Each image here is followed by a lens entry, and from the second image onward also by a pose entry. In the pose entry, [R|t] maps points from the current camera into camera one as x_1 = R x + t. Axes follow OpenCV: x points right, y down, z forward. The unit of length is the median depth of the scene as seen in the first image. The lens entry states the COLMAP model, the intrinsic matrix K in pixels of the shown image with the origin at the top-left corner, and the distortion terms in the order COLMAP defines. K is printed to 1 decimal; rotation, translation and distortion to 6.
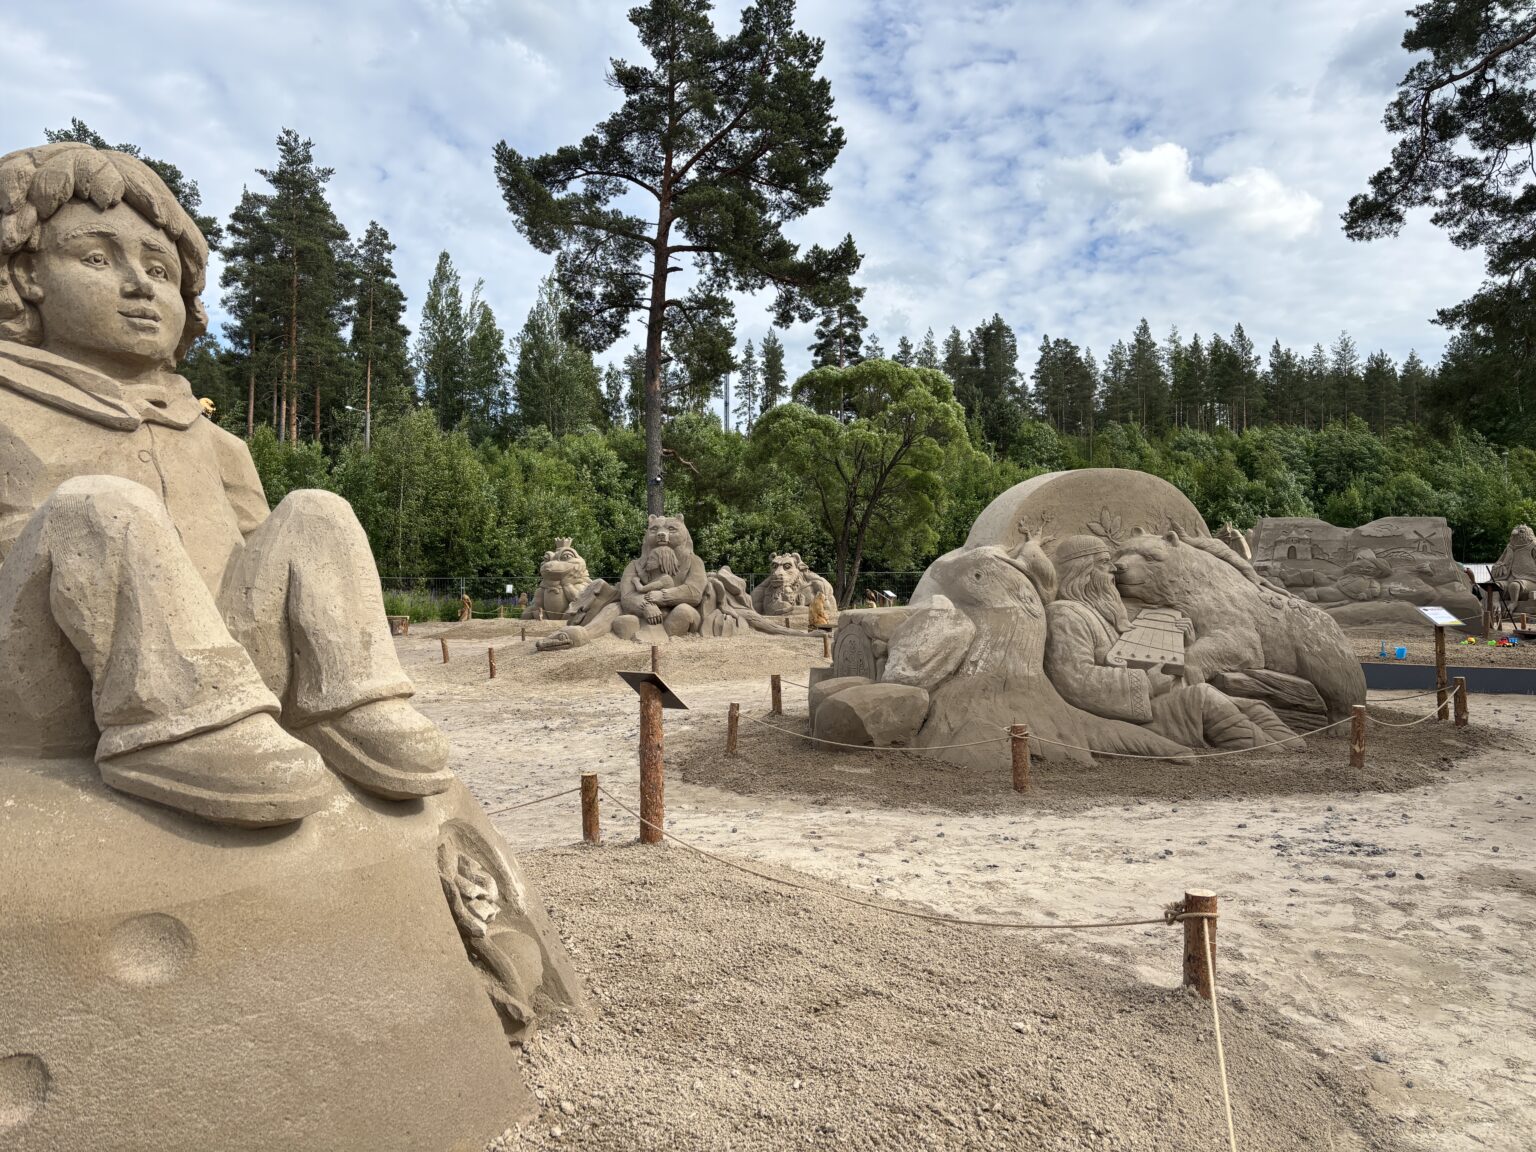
lens RADIAL K [[1155.6, 0, 768.0], [0, 1155.6, 576.0], [0, 0, 1]] dist [0.065891, -0.108642]
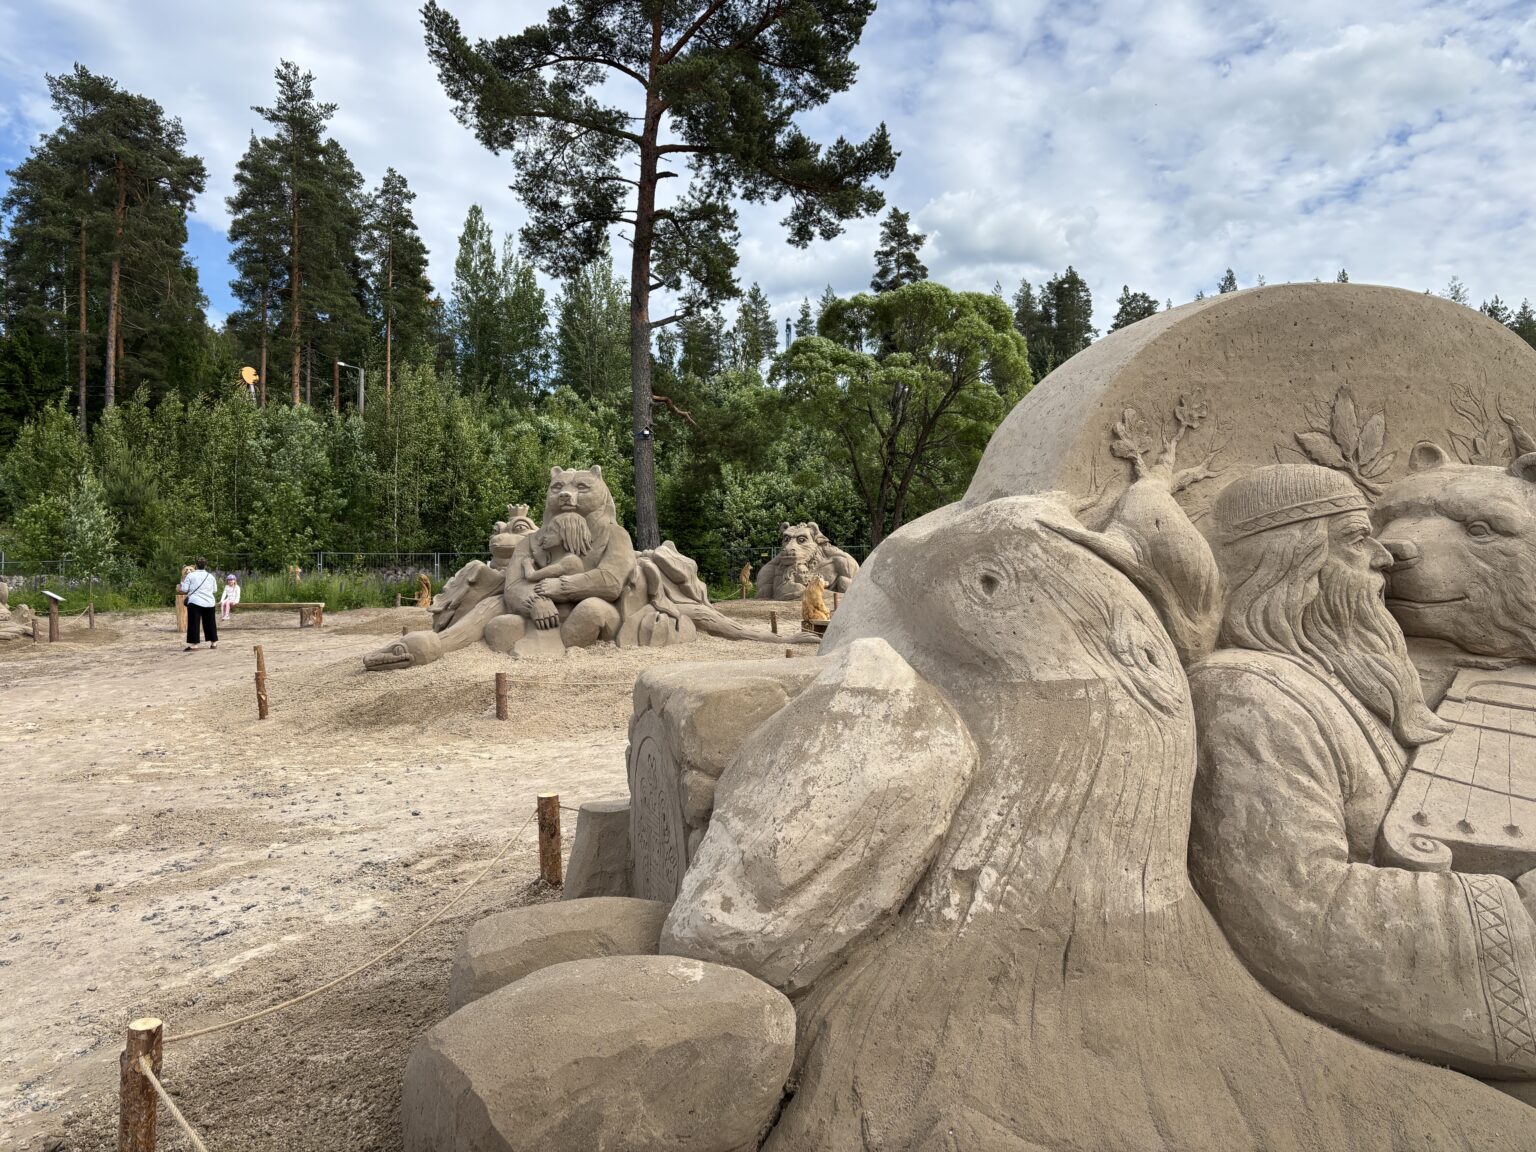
lens RADIAL K [[1178.6, 0, 768.9], [0, 1178.6, 554.9], [0, 0, 1]] dist [0.013466, -0.000236]
pose [[0.998449, -0.002579, -0.055615, 0.038311], [0.002965, 0.999972, 0.006861, -0.003020], [0.055595, -0.007016, 0.998429, 0.183535]]
